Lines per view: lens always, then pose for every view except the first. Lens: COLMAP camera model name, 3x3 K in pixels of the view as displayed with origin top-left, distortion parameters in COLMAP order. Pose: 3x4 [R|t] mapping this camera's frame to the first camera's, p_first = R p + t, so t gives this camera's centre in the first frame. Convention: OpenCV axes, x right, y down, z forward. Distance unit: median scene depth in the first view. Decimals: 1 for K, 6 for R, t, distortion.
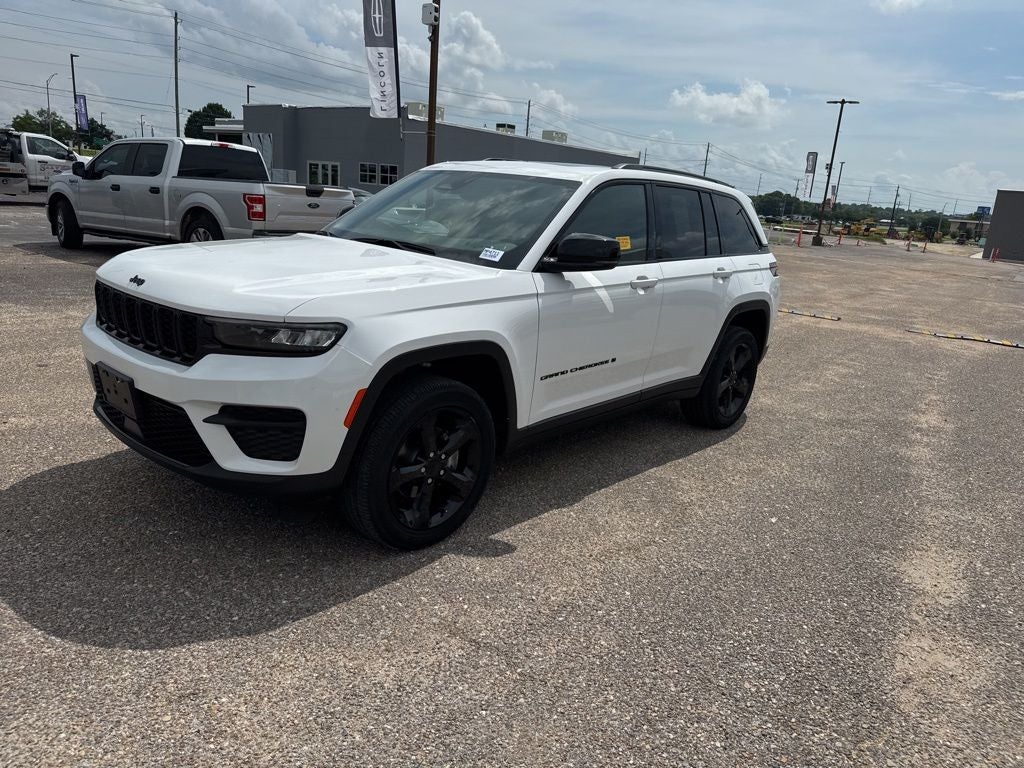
lens RADIAL K [[721.8, 0, 512.4], [0, 721.8, 383.6], [0, 0, 1]] dist [0.022678, -0.034597]
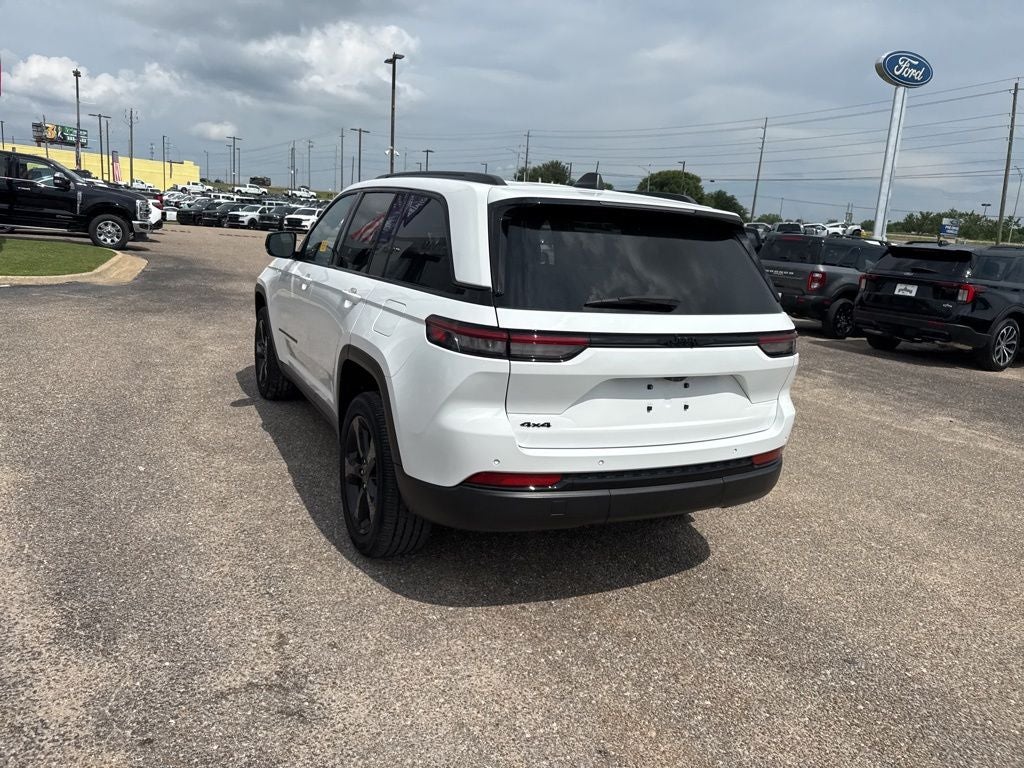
lens RADIAL K [[733.1, 0, 502.4], [0, 733.1, 386.6], [0, 0, 1]] dist [0.013634, -0.027135]
pose [[-0.376115, 0.088619, -0.922325, 1.041008], [-0.337601, 0.913885, 0.225478, -0.323241], [0.862880, 0.396184, -0.313808, 1.573528]]
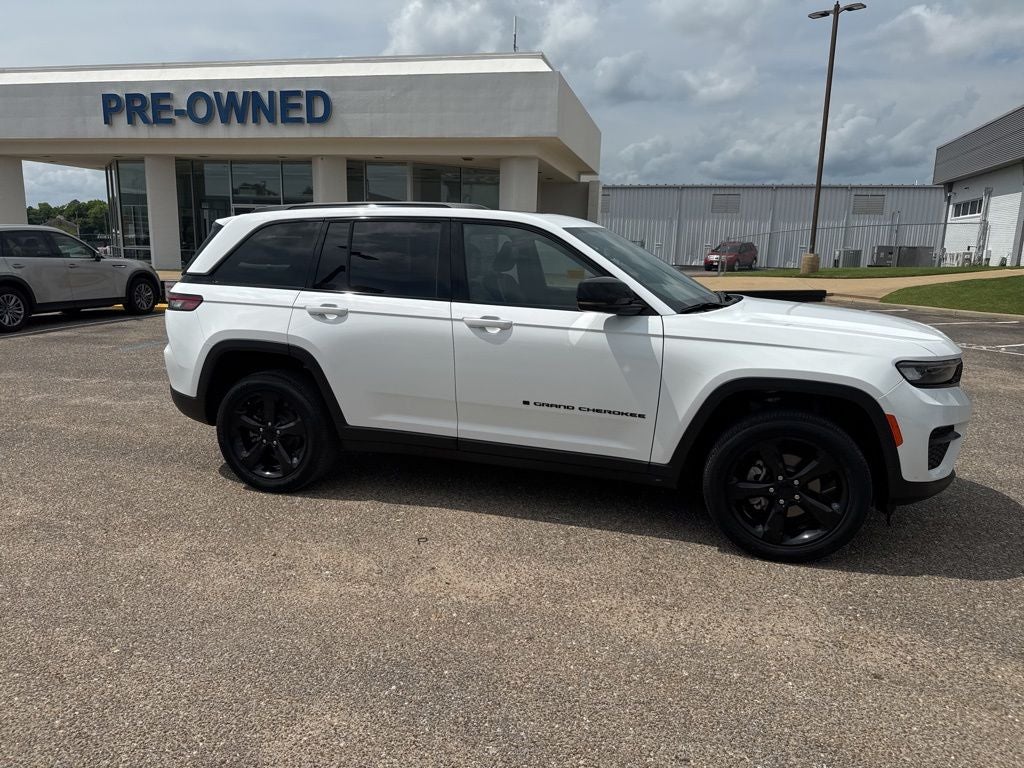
lens RADIAL K [[710.6, 0, 509.8], [0, 710.6, 382.1], [0, 0, 1]] dist [0.049059, -0.072520]
pose [[-0.394099, -0.261143, 0.881187, -0.962914], [0.186391, 0.916149, 0.354865, -0.473098], [-0.899969, 0.304097, -0.312379, 1.489626]]
